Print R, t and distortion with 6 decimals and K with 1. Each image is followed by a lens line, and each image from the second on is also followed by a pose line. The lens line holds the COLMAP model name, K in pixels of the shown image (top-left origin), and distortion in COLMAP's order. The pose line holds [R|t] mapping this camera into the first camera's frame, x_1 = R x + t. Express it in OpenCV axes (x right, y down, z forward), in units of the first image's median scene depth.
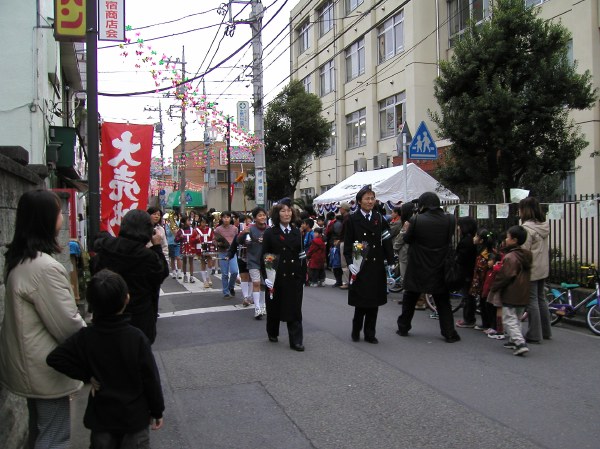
lens RADIAL K [[620.4, 0, 310.1], [0, 620.4, 219.5], [0, 0, 1]] dist [-0.076571, 0.000000]
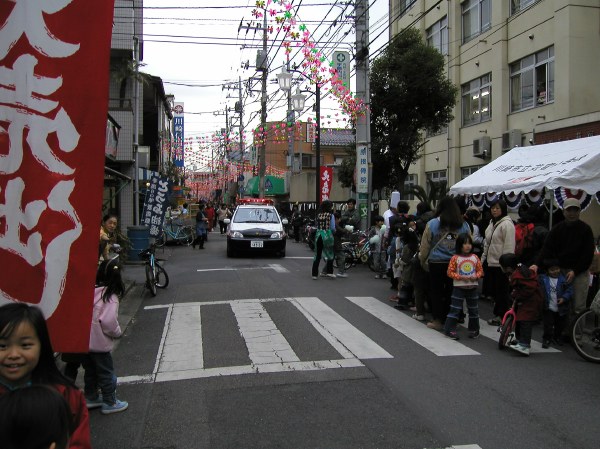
lens RADIAL K [[620.4, 0, 327.3], [0, 620.4, 222.5], [0, 0, 1]] dist [-0.076571, 0.000000]
pose [[0.994554, 0.021373, -0.102005, -0.037426], [-0.019073, 0.999542, 0.023476, -0.004975], [0.102460, -0.021402, 0.994507, 0.217359]]
